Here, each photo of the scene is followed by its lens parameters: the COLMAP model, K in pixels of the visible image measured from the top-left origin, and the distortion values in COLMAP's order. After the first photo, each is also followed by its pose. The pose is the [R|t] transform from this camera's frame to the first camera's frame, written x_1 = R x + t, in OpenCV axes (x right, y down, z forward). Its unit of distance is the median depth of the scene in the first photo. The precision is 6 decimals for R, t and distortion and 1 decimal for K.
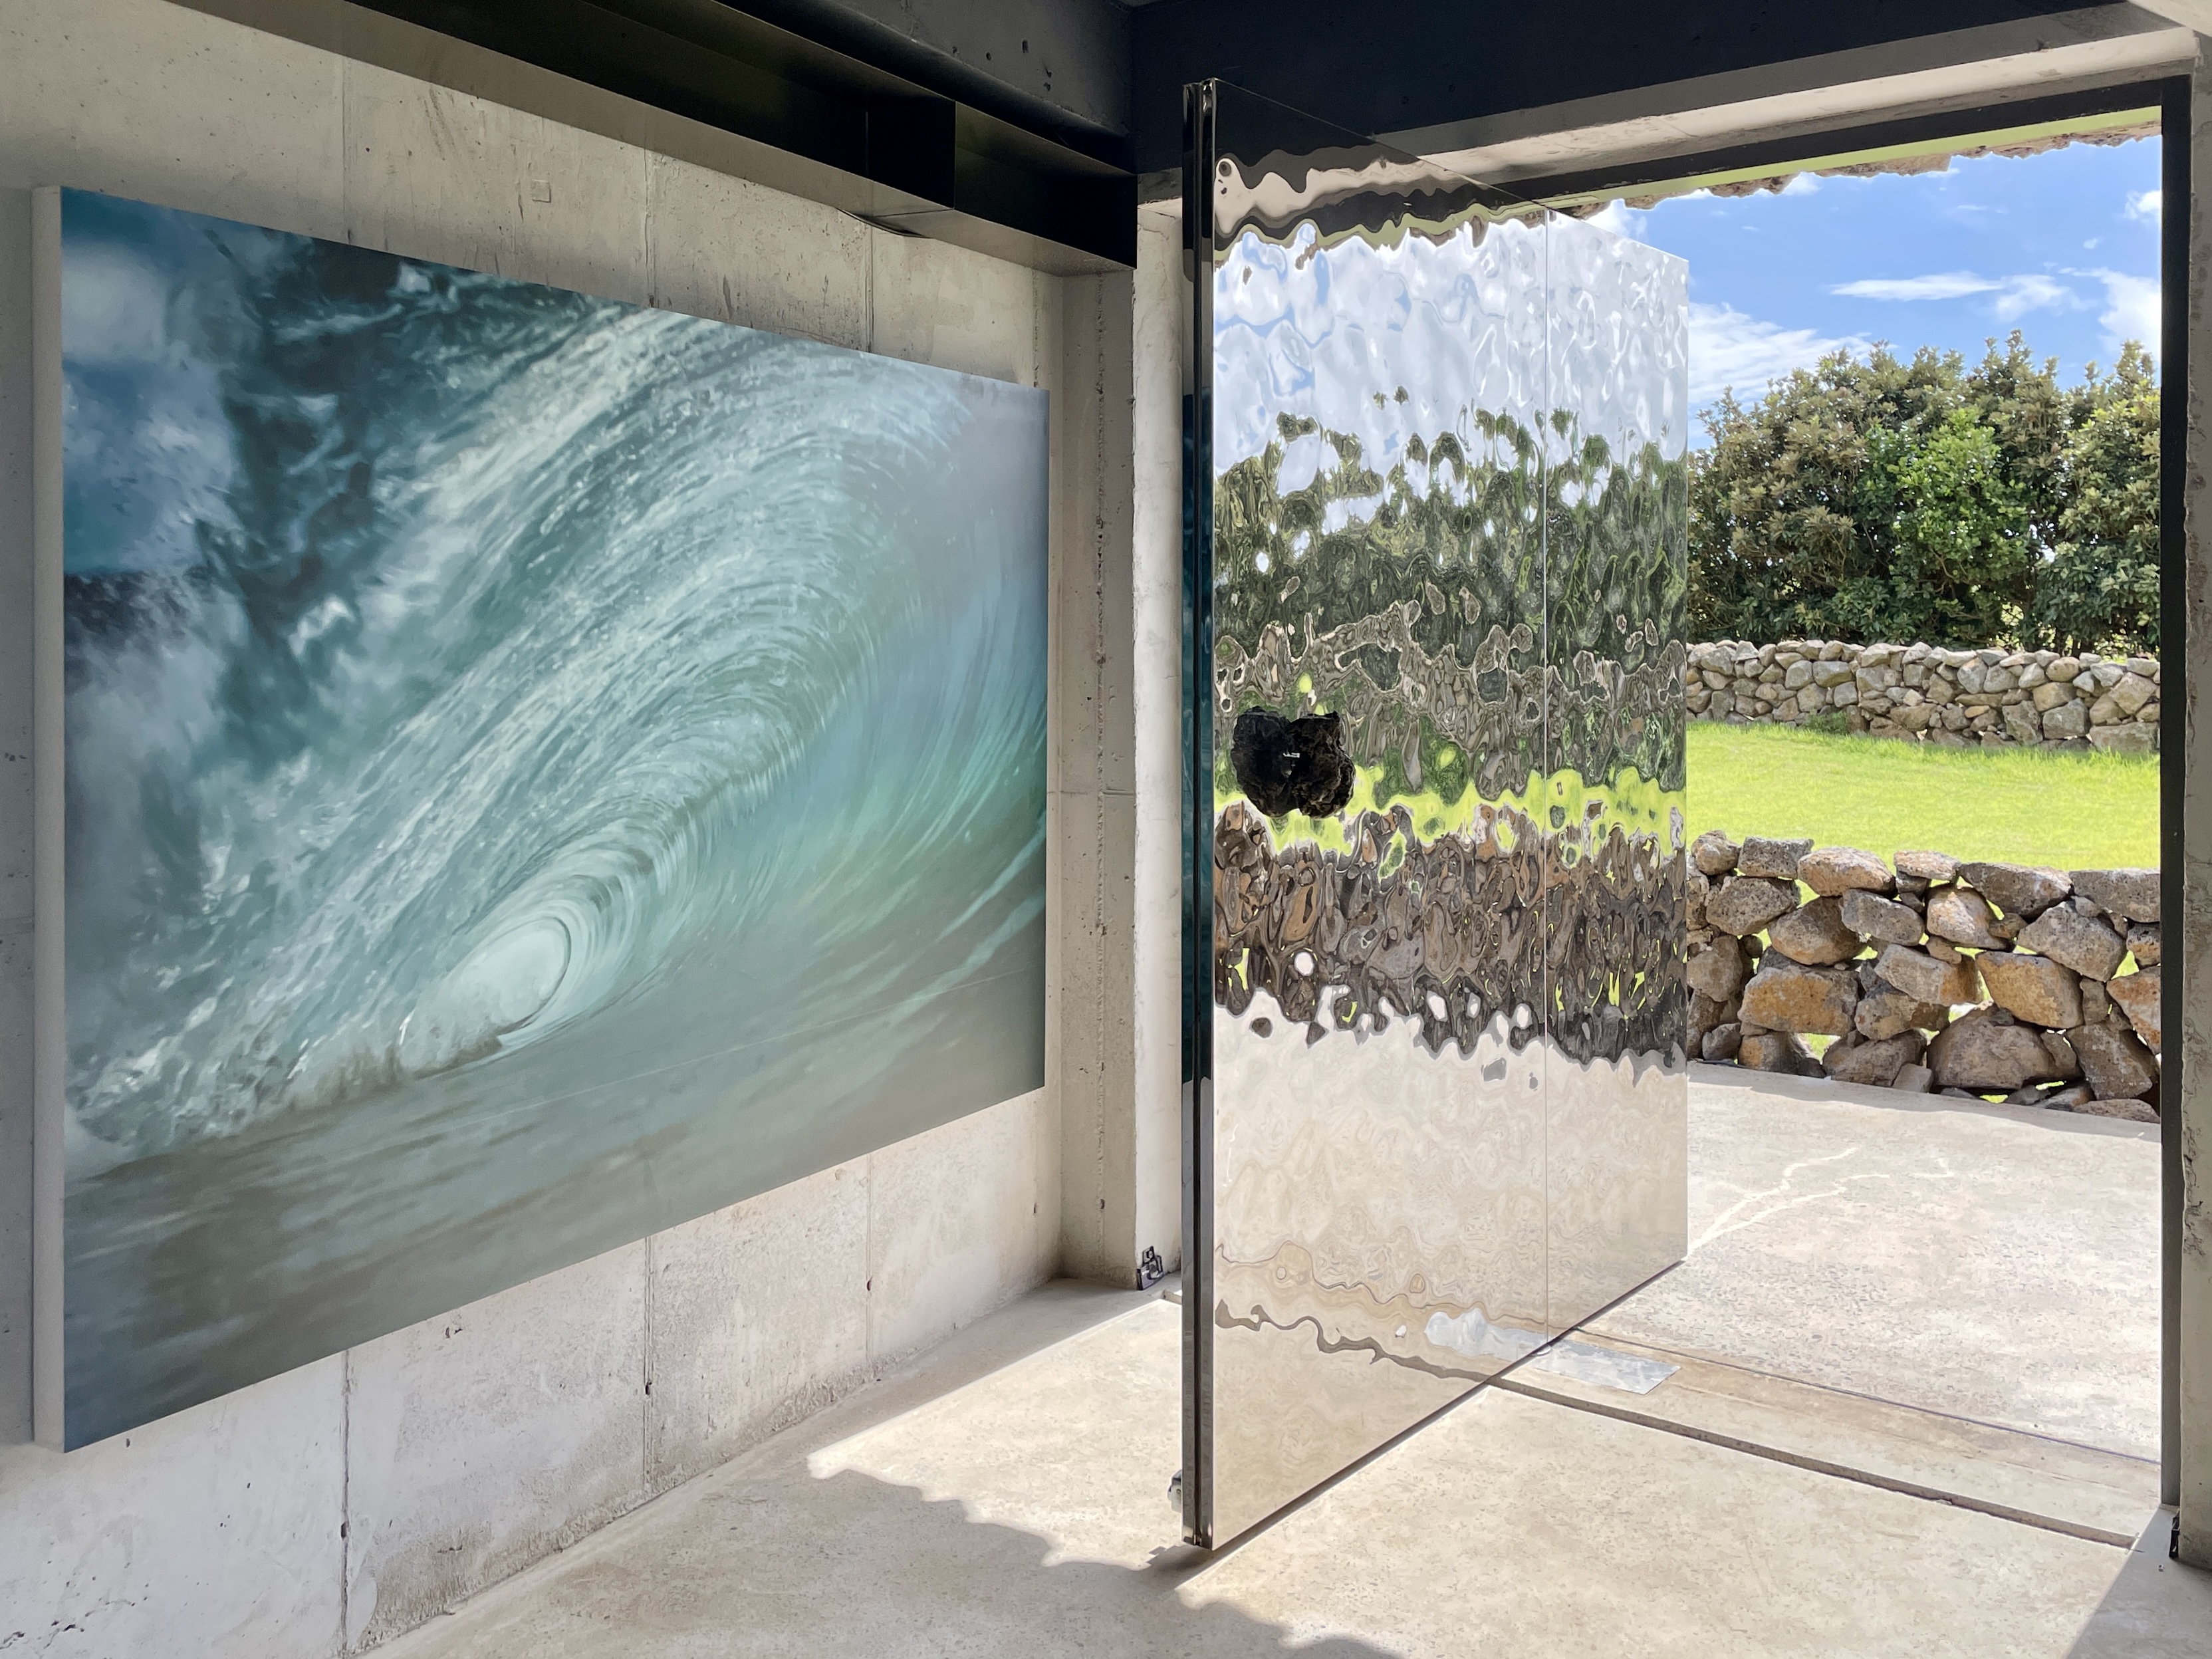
lens RADIAL K [[1687.3, 0, 1105.1], [0, 1687.3, 826.5], [0, 0, 1]] dist [0.010387, 0.007653]
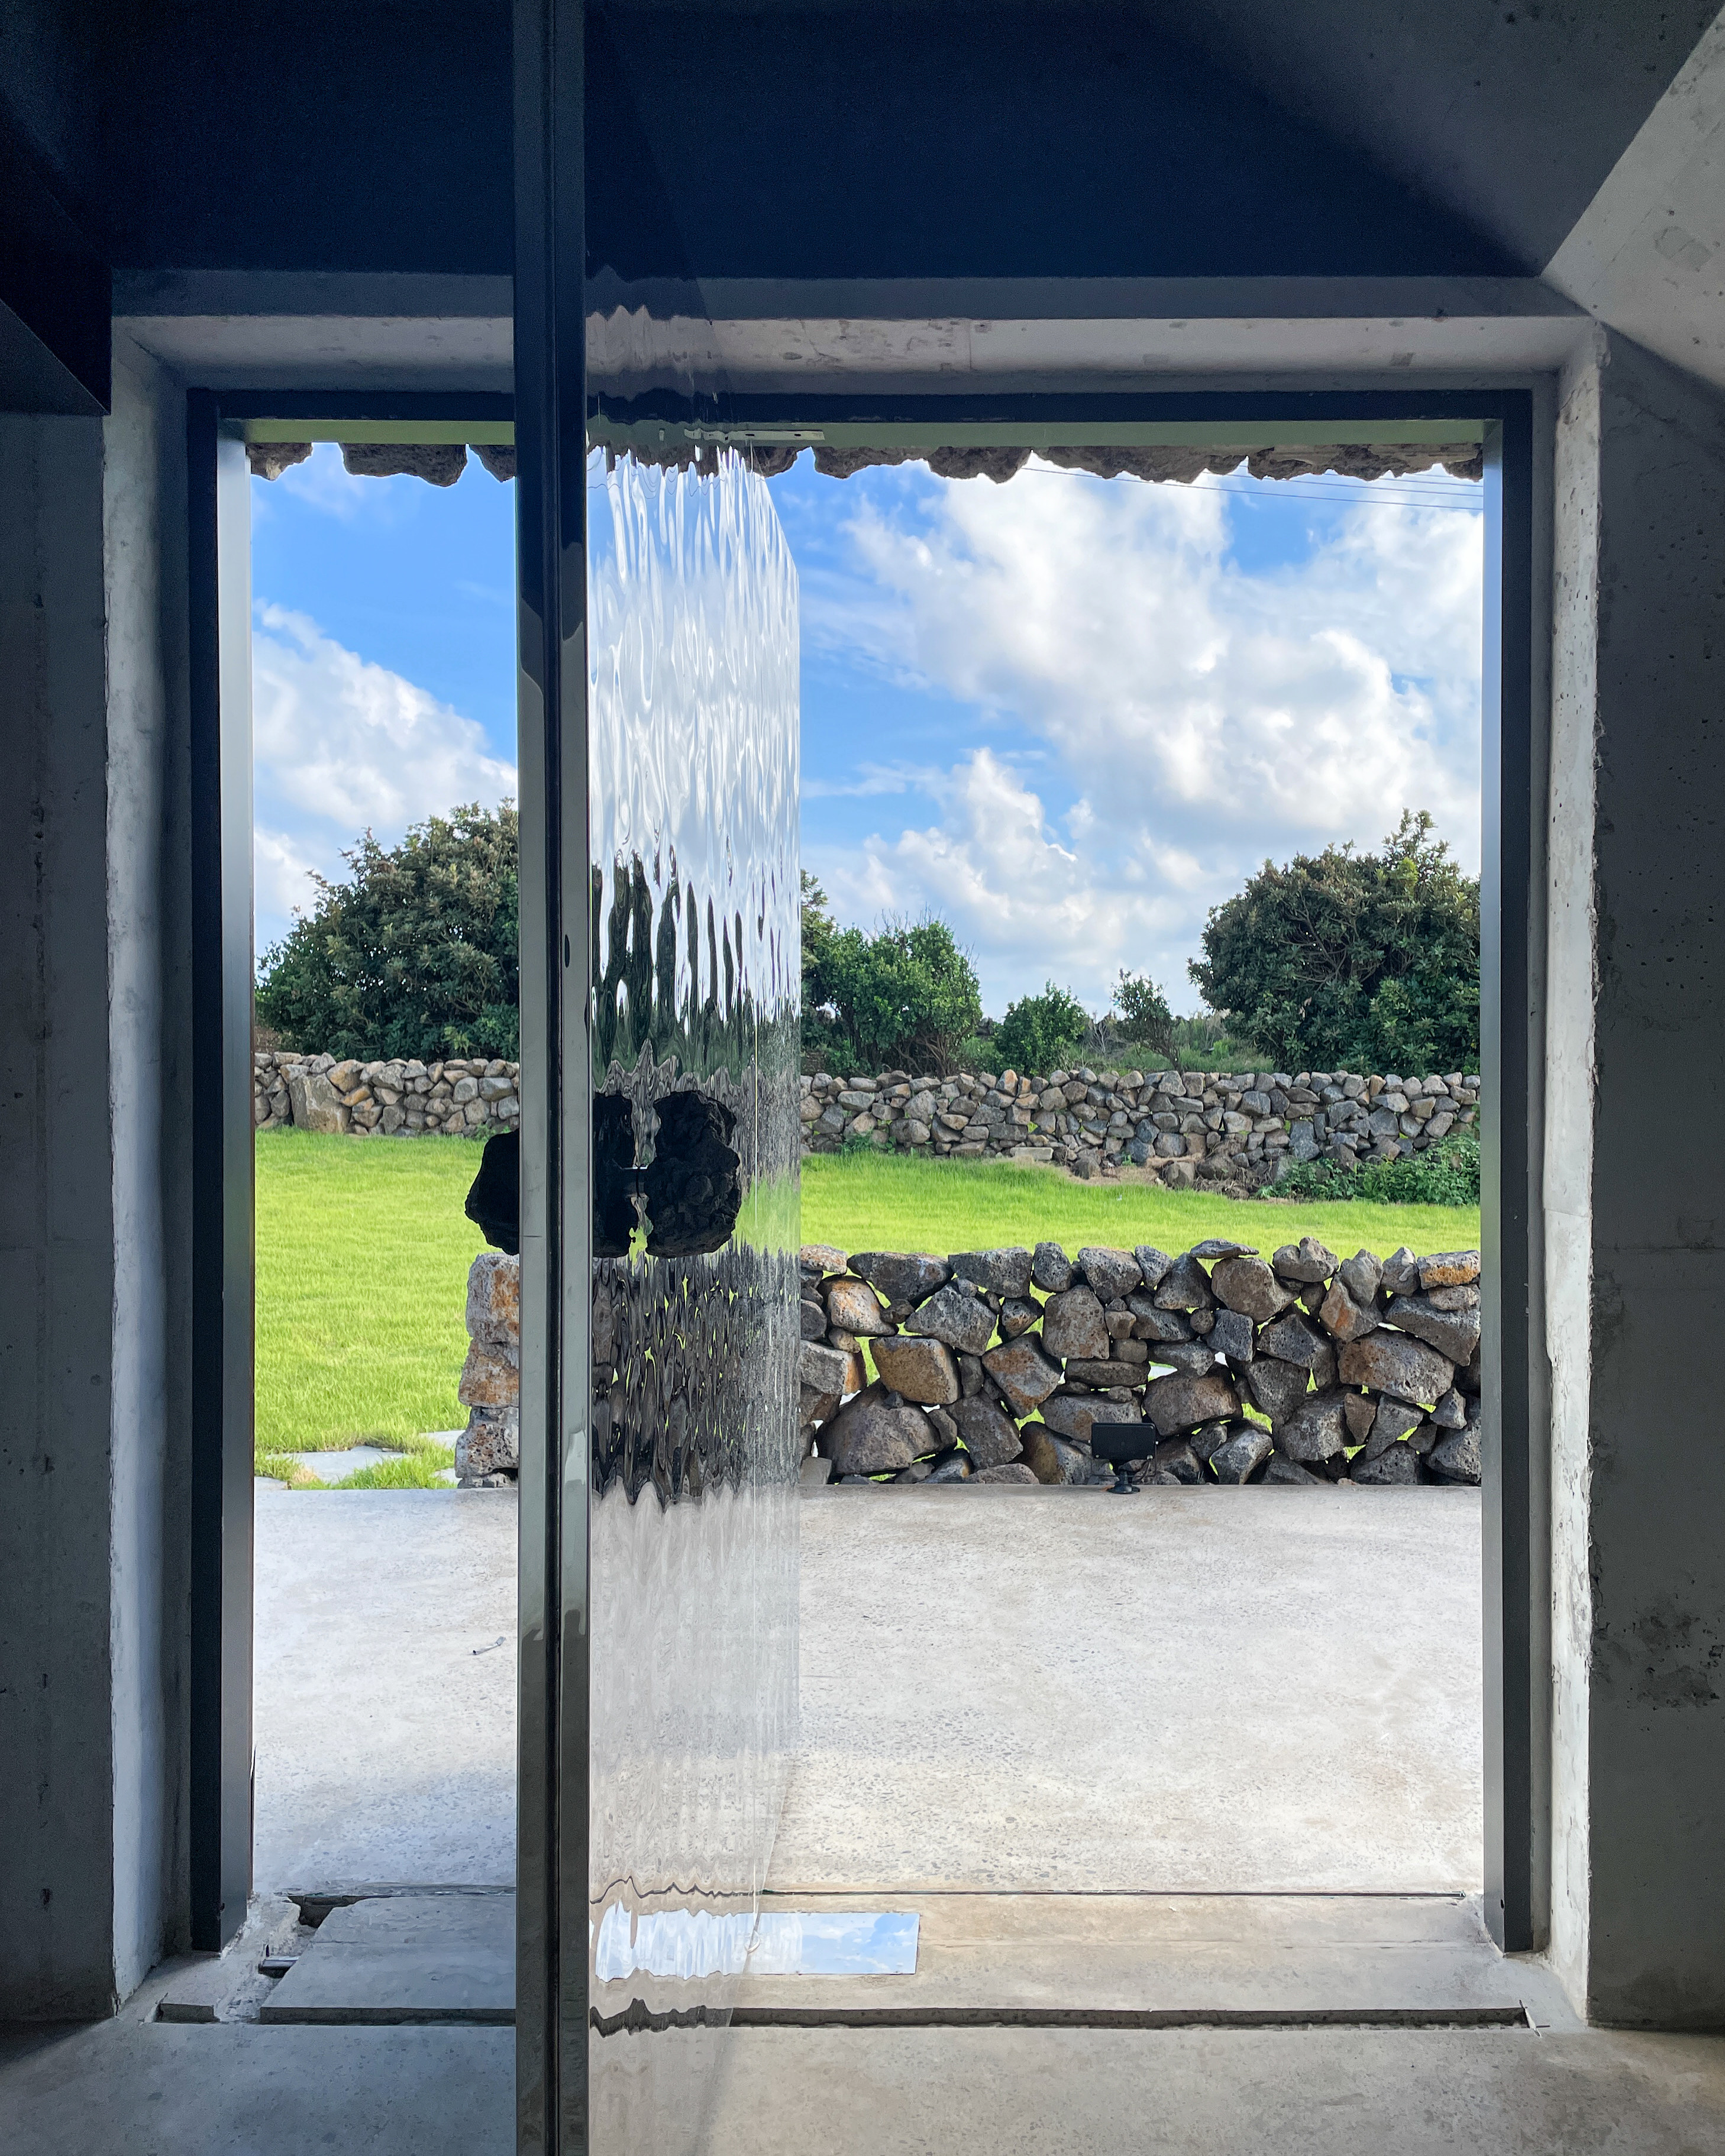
lens RADIAL K [[1612.5, 0, 862.2], [0, 1612.5, 1110.5], [0, 0, 1]] dist [0.052756, -0.010508]
pose [[0.803030, -0.015470, 0.595737, -0.073563], [0.062106, 0.996392, -0.057843, -0.008283], [-0.592693, 0.083448, 0.801094, 0.203873]]
